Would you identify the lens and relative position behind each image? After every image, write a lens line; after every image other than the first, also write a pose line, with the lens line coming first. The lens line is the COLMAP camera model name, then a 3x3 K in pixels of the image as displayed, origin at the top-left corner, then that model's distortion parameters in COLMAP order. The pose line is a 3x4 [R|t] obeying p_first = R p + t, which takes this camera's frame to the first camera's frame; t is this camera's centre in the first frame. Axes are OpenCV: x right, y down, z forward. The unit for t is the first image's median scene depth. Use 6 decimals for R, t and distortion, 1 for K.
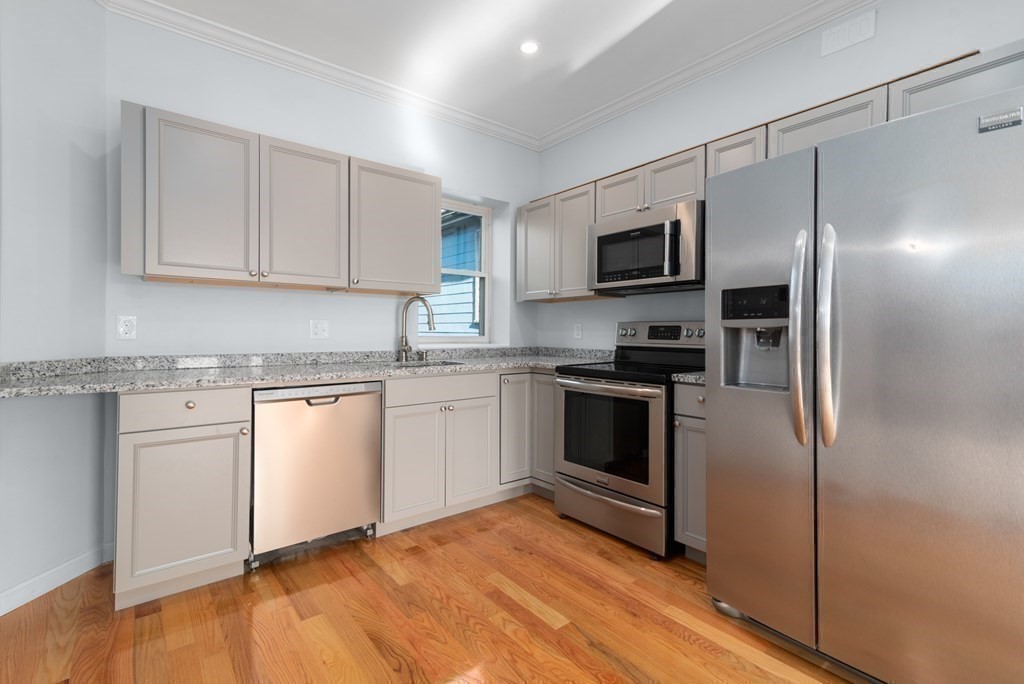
lens RADIAL K [[468.3, 0, 517.8], [0, 468.3, 338.3], [0, 0, 1]] dist [0.021714, -0.000872]
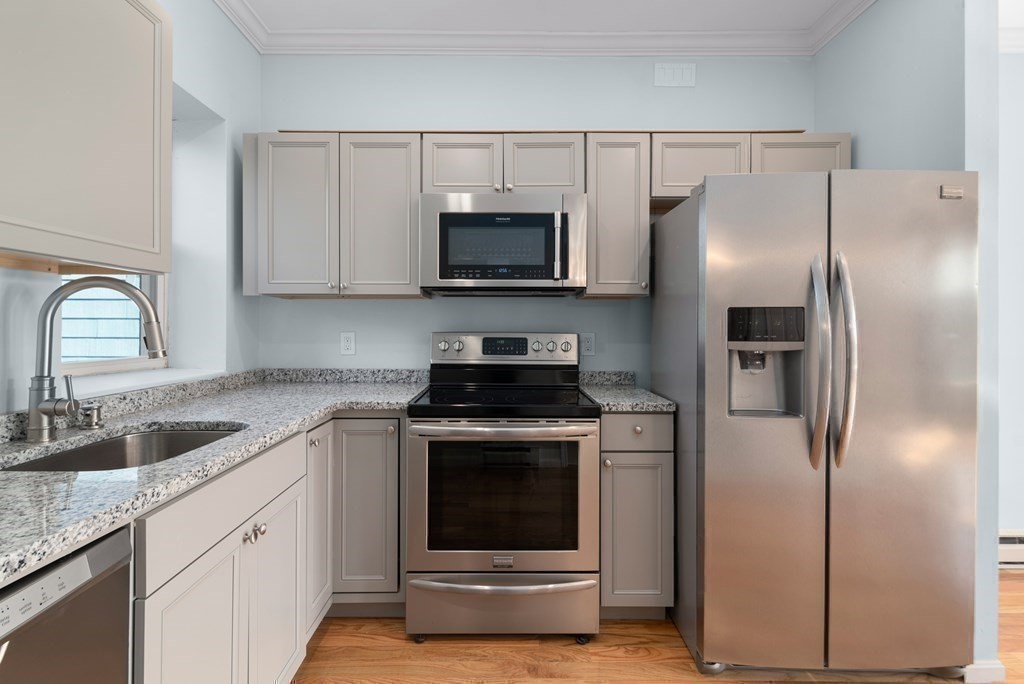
lens RADIAL K [[468.3, 0, 509.9], [0, 468.3, 332.0], [0, 0, 1]] dist [0.021714, -0.000872]
pose [[0.633313, -0.007404, 0.773860, -0.322529], [0.008832, 0.999958, 0.002339, -0.039946], [-0.773845, 0.005353, 0.633352, 0.491360]]
